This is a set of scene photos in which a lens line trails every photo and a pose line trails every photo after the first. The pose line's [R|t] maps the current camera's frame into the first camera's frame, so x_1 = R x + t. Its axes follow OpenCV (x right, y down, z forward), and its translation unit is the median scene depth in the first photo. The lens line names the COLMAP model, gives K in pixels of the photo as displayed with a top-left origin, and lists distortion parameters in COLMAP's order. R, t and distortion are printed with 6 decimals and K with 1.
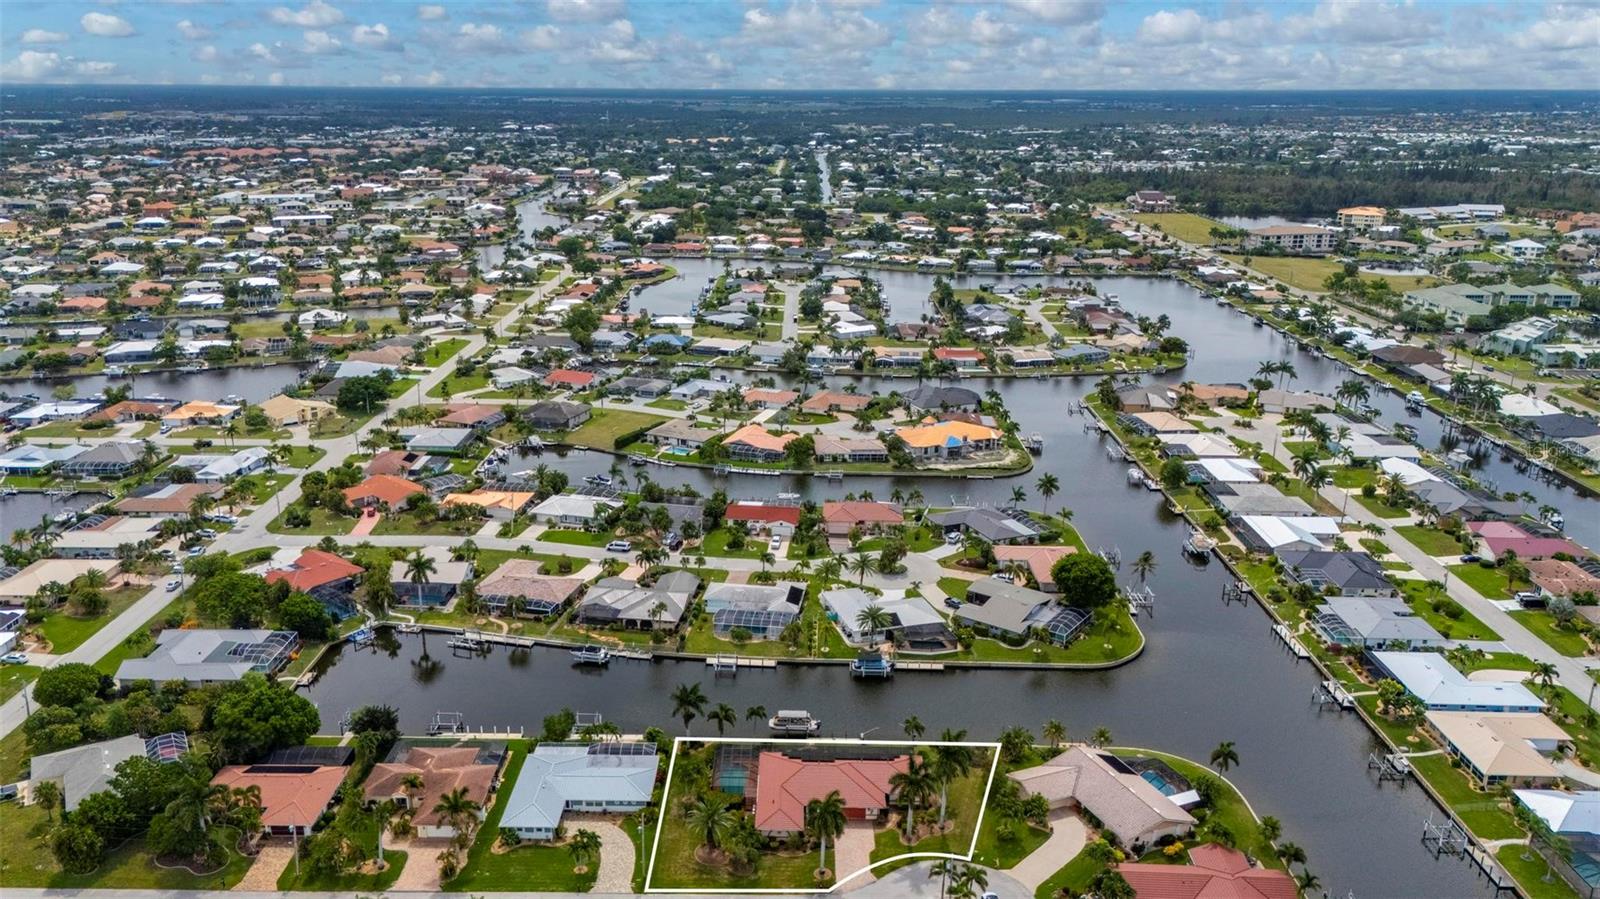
lens RADIAL K [[1168.1, 0, 790.6], [0, 1168.1, 454.9], [0, 0, 1]] dist [0.084306, -0.091736]
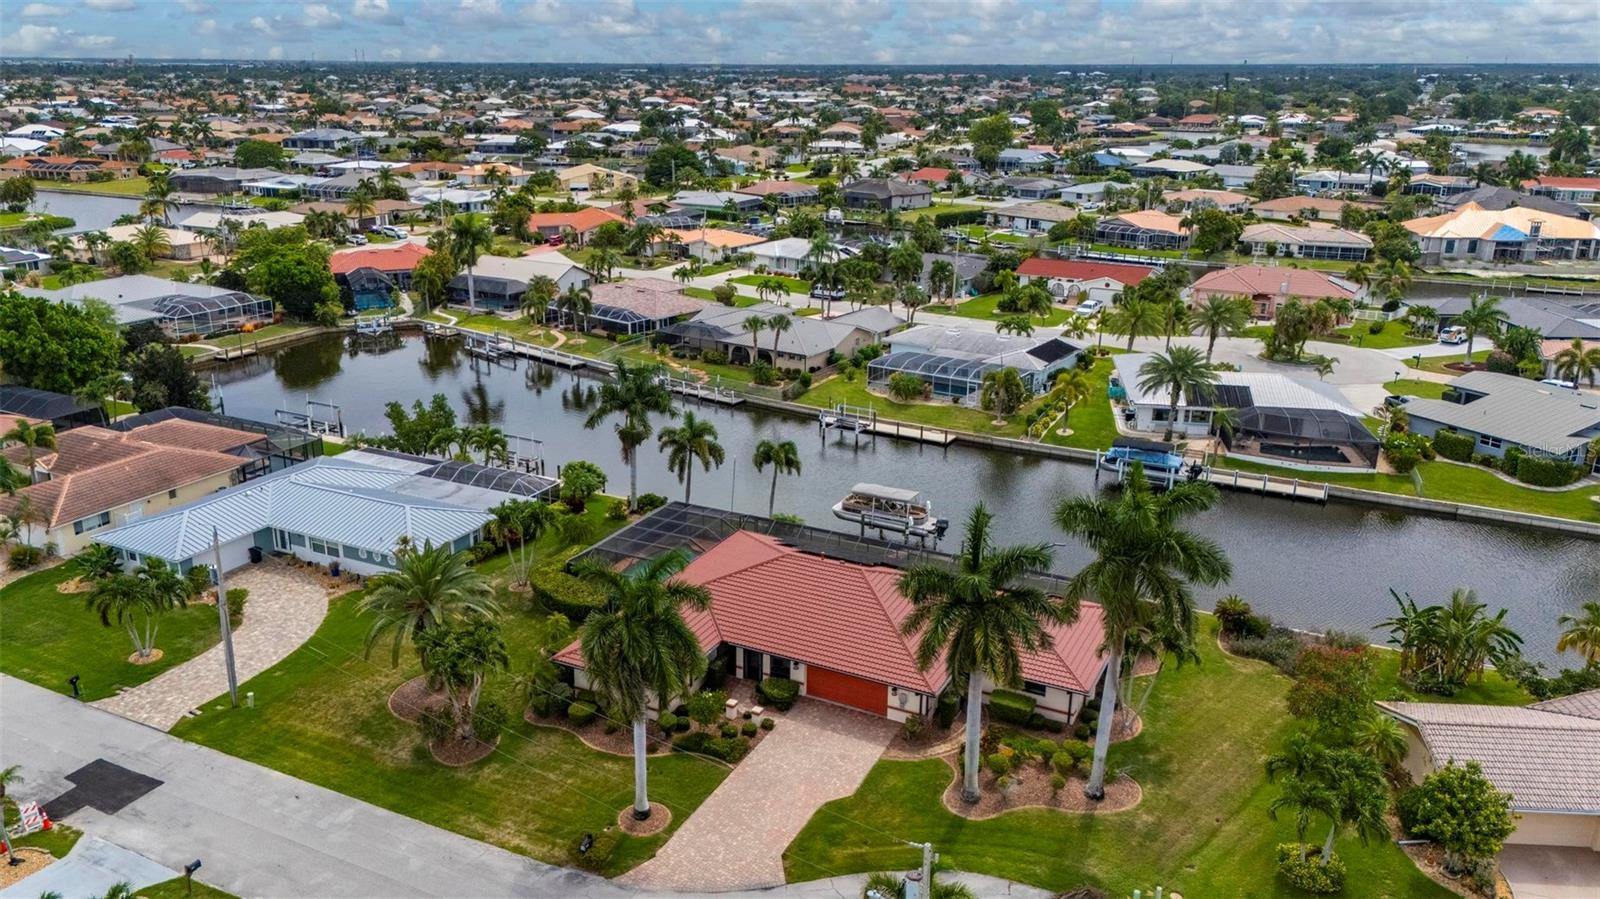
lens RADIAL K [[1188.3, 0, 787.0], [0, 1188.3, 451.7], [0, 0, 1]] dist [0.086620, -0.082797]
pose [[0.896686, 0.133237, -0.422139, 0.129657], [-0.129555, 0.990861, 0.037544, 0.165207], [0.423284, 0.021026, 0.905753, 0.496949]]
